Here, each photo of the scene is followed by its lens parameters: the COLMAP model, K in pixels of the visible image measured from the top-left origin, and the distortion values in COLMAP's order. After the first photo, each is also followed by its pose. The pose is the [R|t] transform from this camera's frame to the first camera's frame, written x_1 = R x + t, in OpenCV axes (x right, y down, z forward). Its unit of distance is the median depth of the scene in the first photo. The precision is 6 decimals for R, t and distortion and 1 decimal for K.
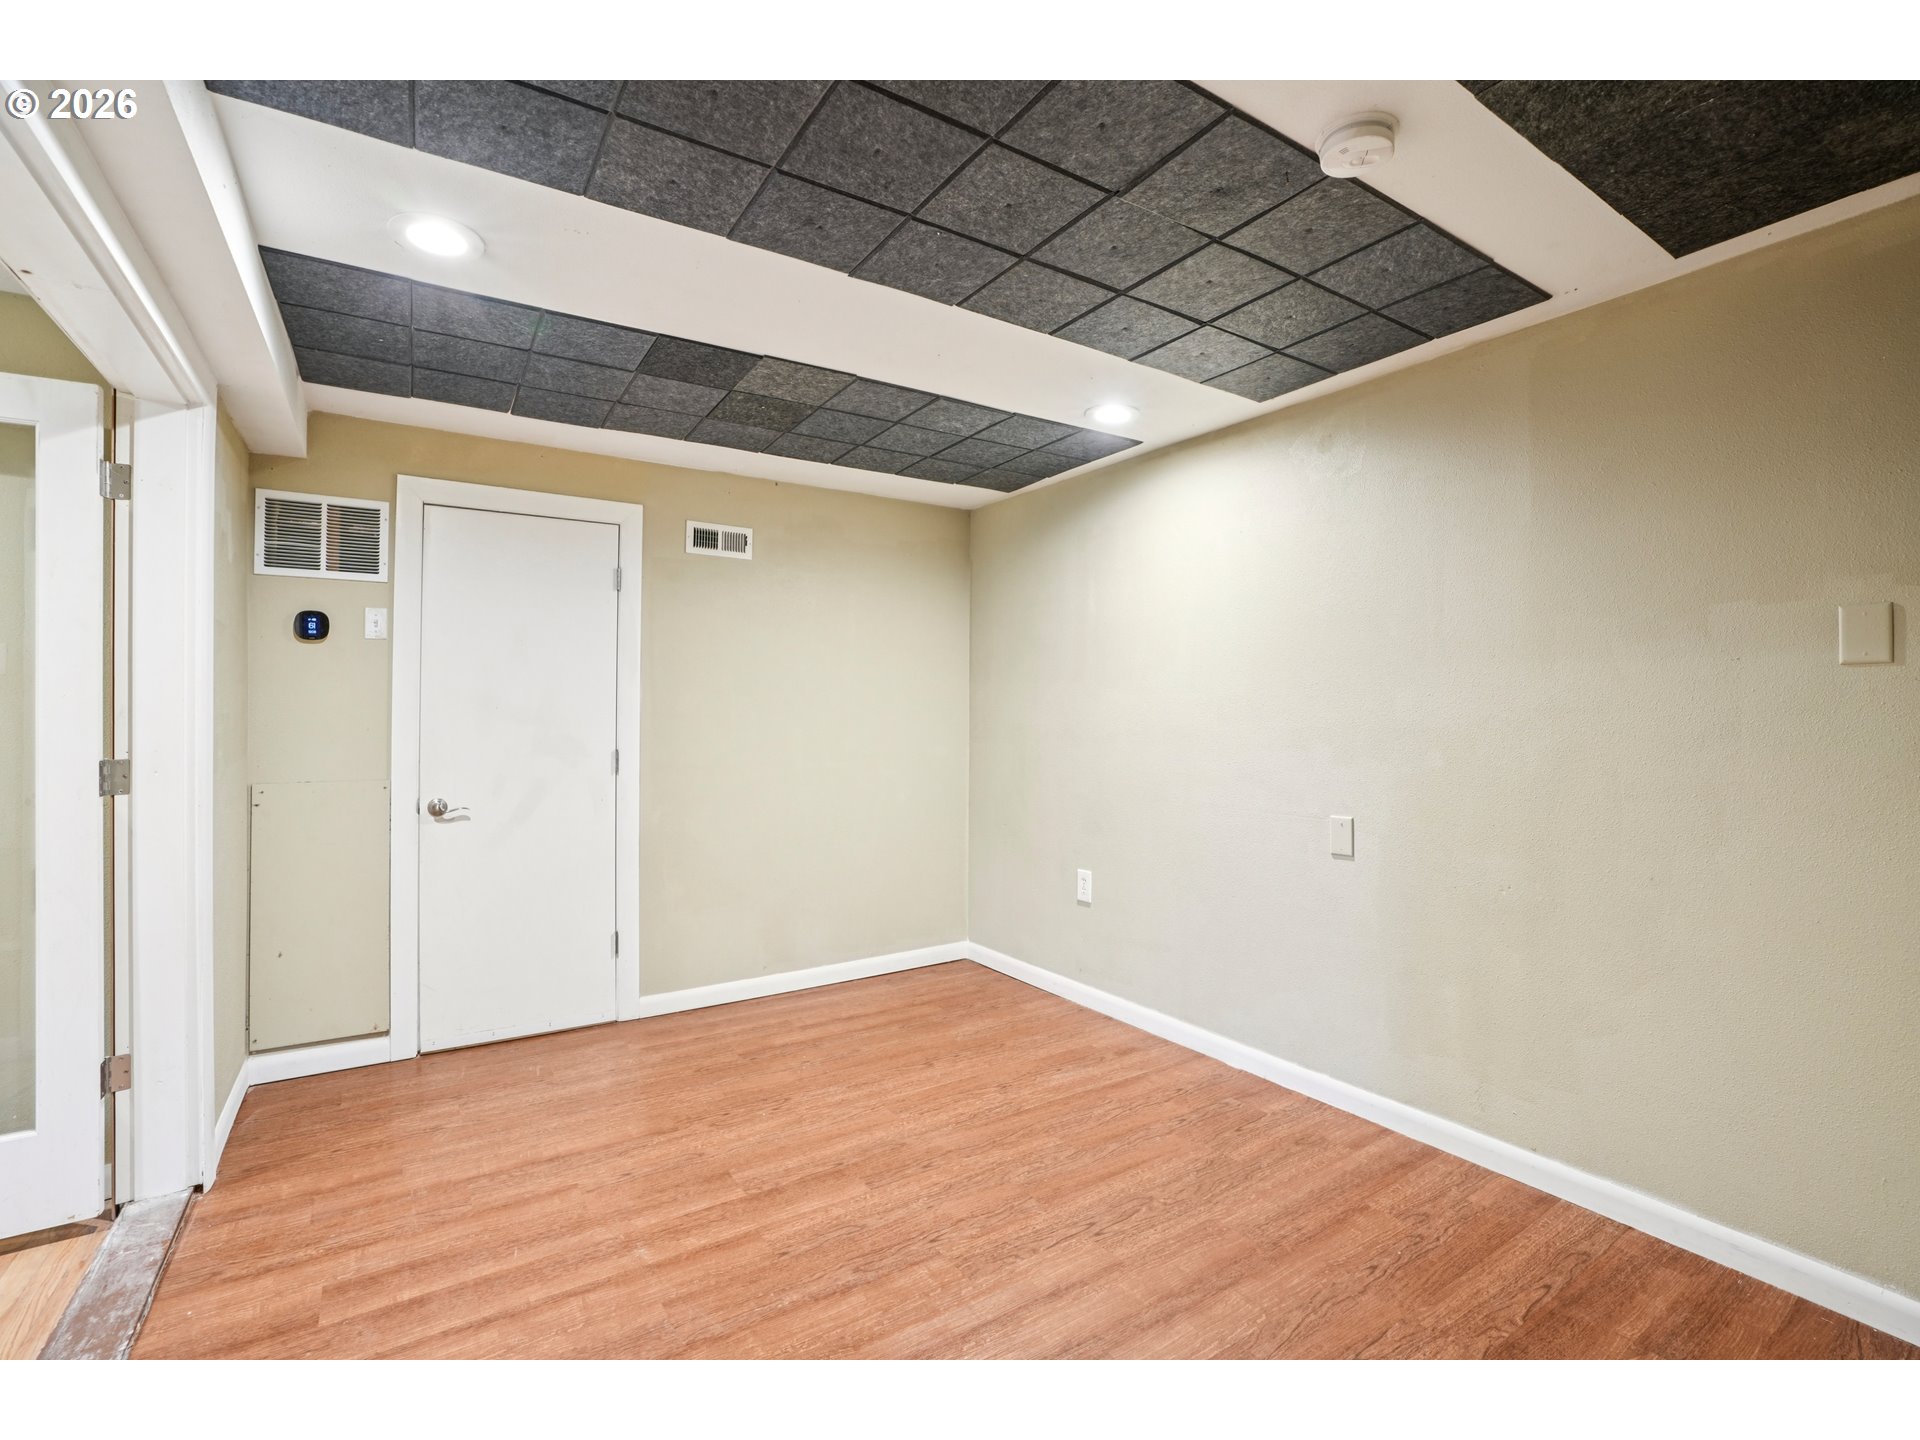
lens RADIAL K [[881.0, 0, 955.8], [0, 881.0, 711.9], [0, 0, 1]] dist [-0.039708, 0.010015]
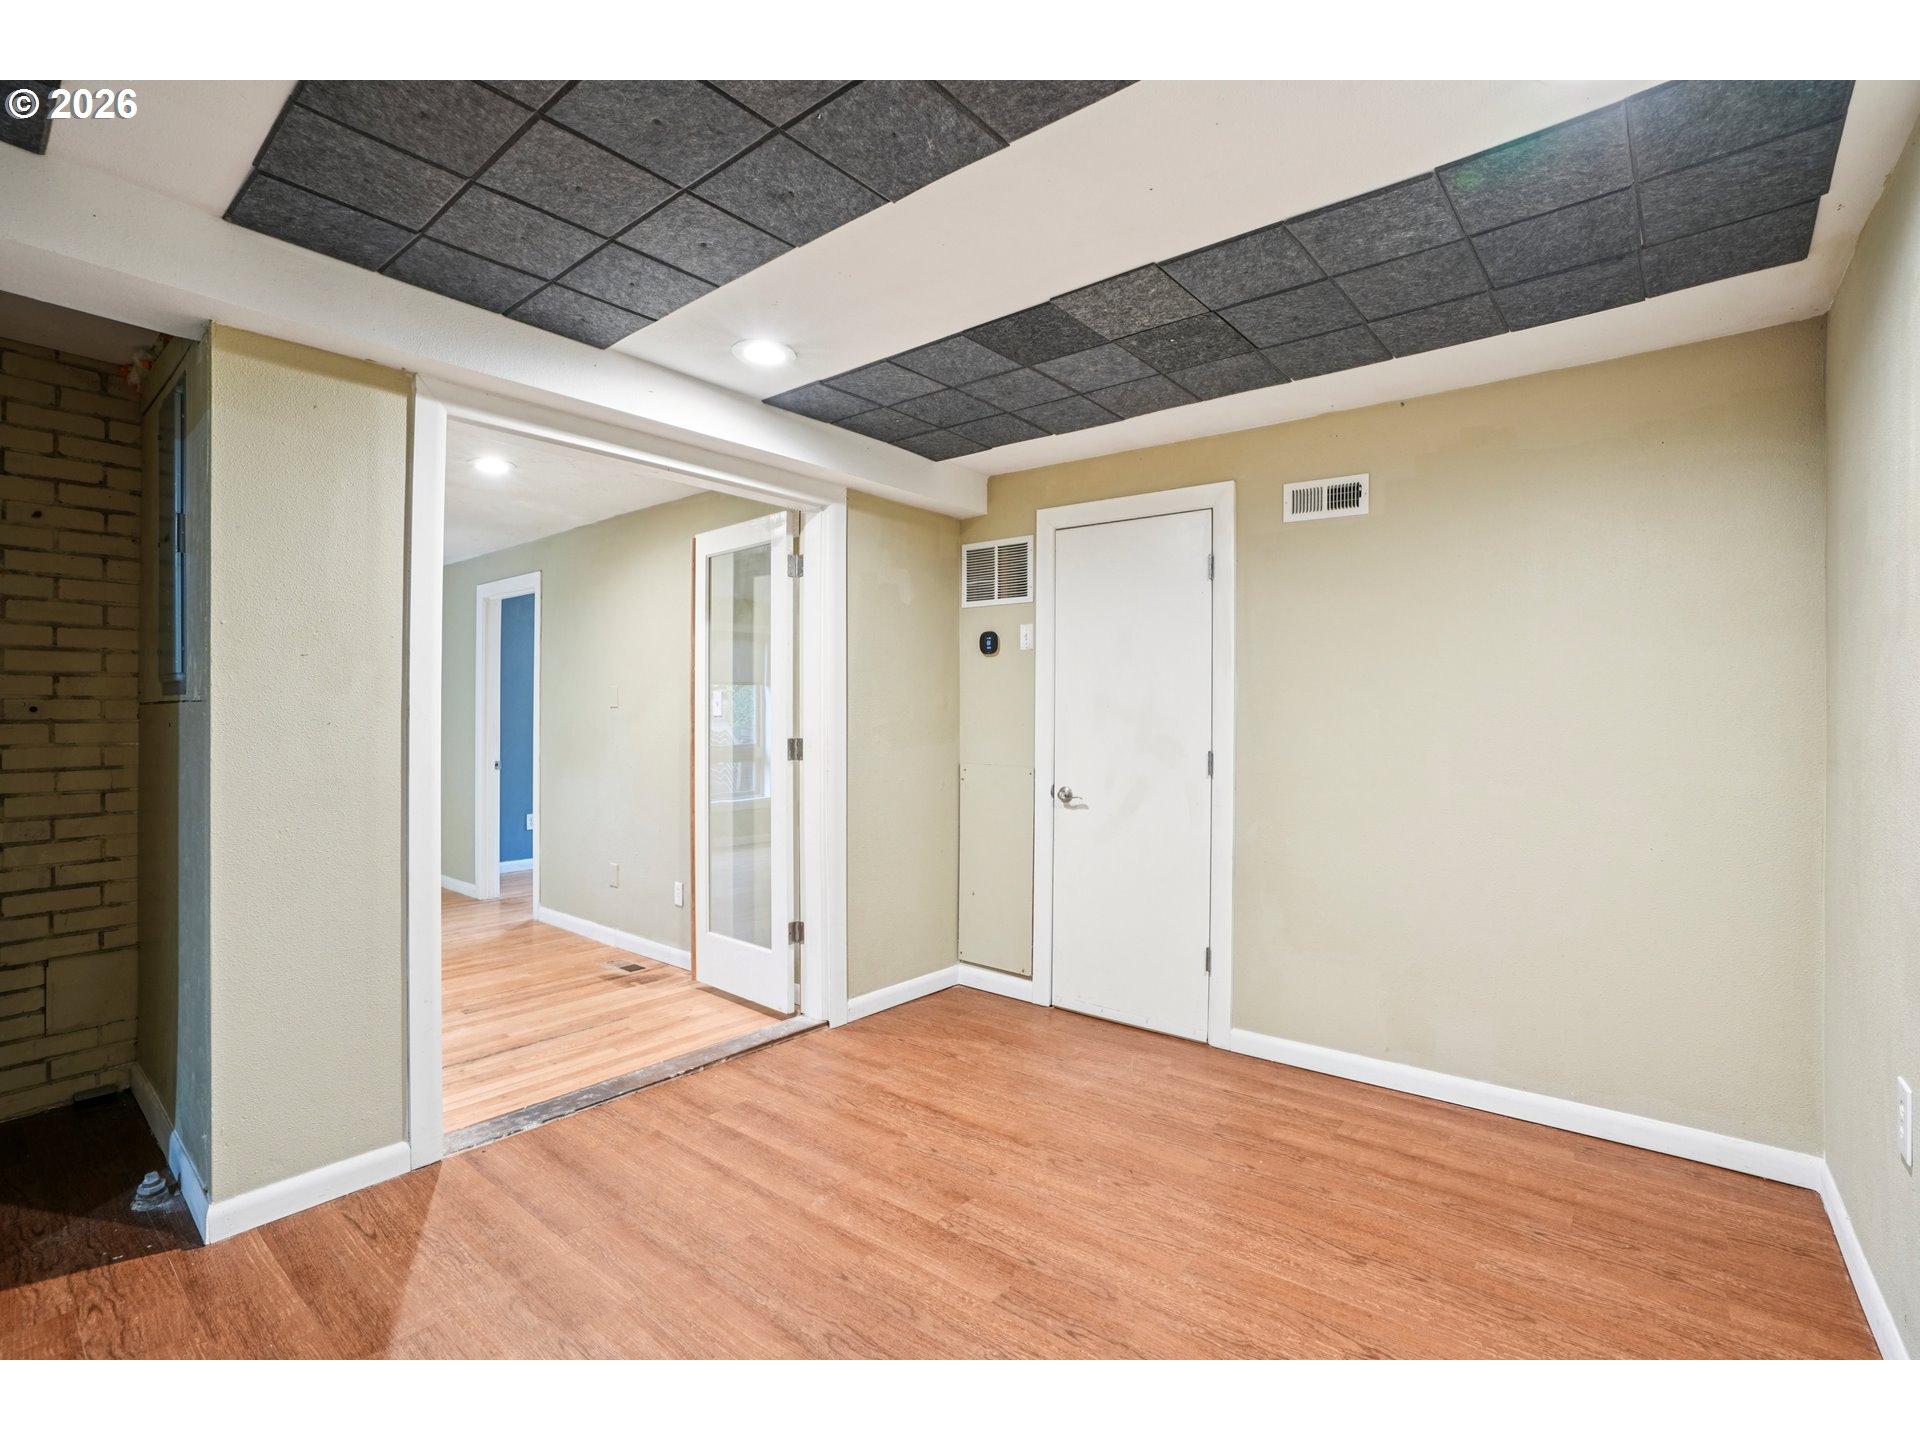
lens RADIAL K [[881.0, 0, 953.2], [0, 881.0, 708.8], [0, 0, 1]] dist [-0.039708, 0.010015]
pose [[0.316218, -0.003838, -0.948679, 0.470008], [-0.005827, 0.999965, -0.005988, 0.006605], [0.948669, 0.007421, 0.316185, 0.516065]]
